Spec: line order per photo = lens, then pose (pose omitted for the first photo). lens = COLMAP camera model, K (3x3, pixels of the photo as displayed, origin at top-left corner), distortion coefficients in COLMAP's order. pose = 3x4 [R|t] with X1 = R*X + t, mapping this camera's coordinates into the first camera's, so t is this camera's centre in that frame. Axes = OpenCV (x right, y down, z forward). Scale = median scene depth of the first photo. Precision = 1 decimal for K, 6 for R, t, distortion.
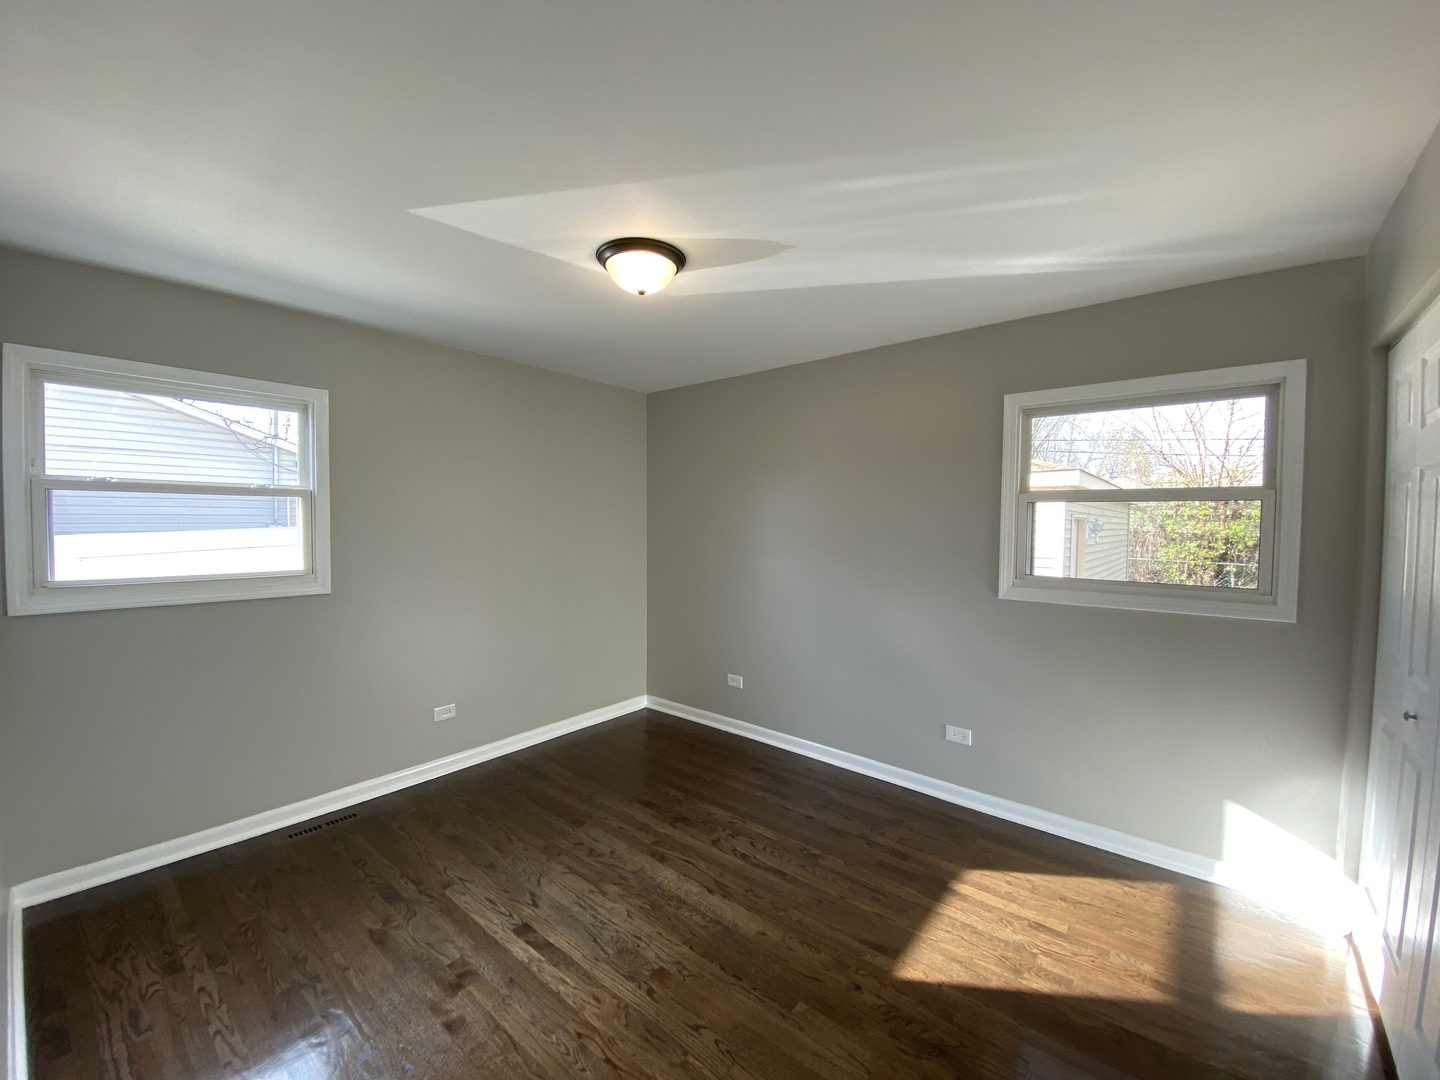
lens RADIAL K [[583.4, 0, 717.2], [0, 583.4, 543.0], [0, 0, 1]] dist [0.039602, -0.024999]
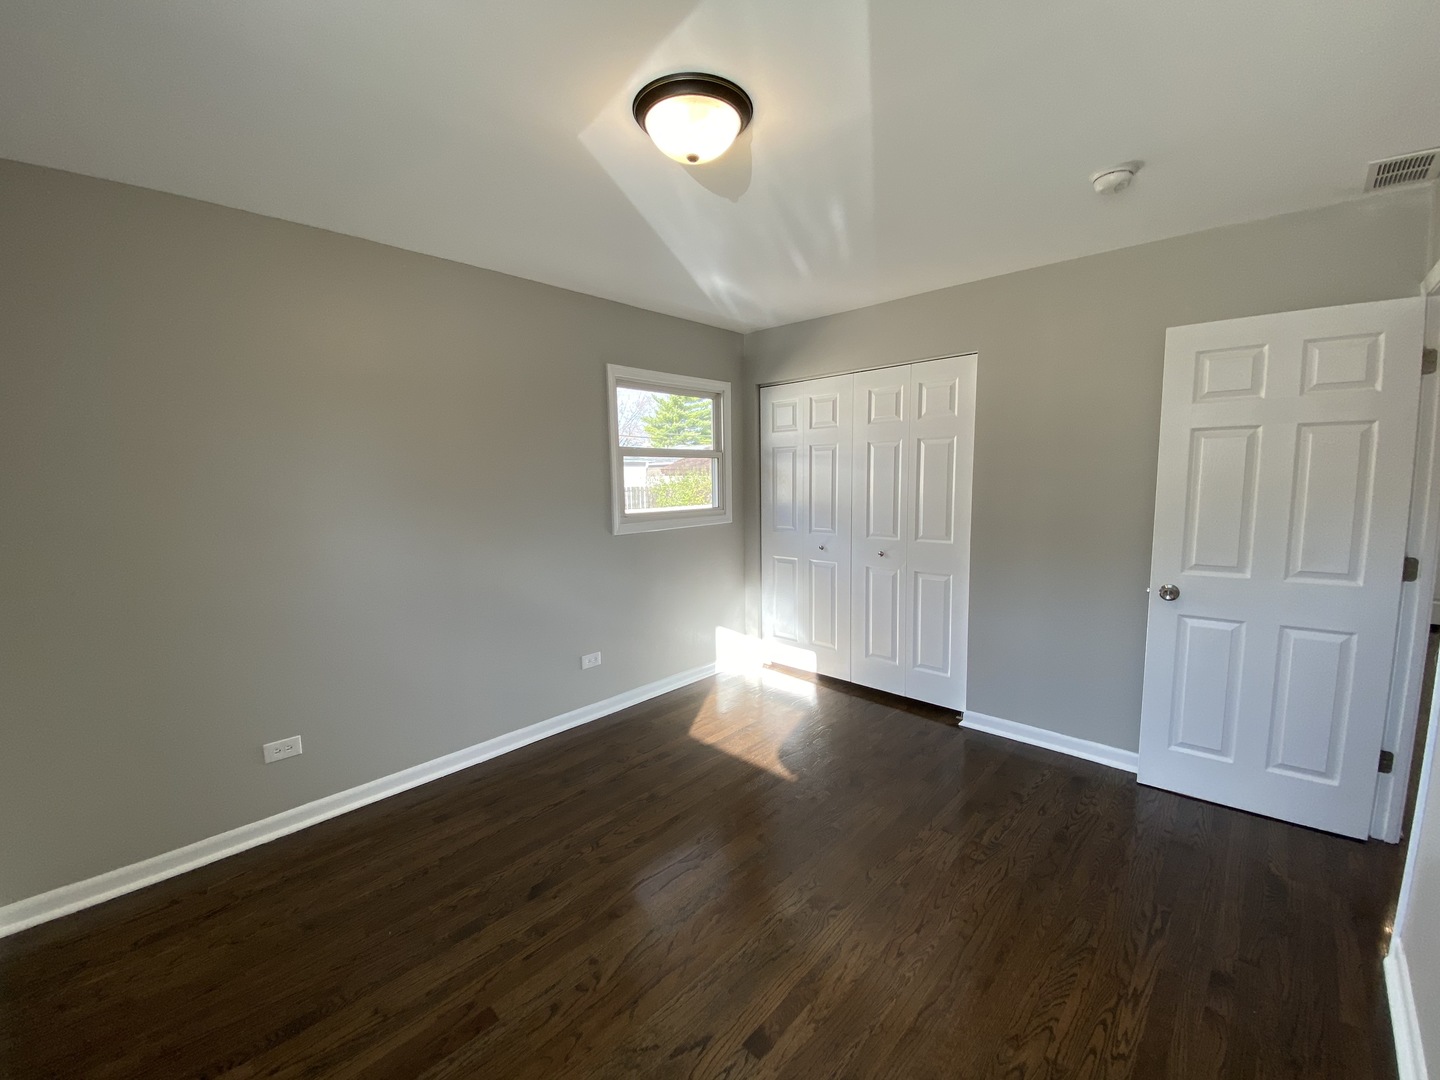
lens RADIAL K [[583.4, 0, 717.2], [0, 583.4, 543.0], [0, 0, 1]] dist [0.039602, -0.024999]
pose [[0.061255, -0.124191, 0.990366, -0.837328], [0.053184, 0.991226, 0.121010, -0.028307], [-0.996704, 0.045260, 0.067323, 0.846936]]
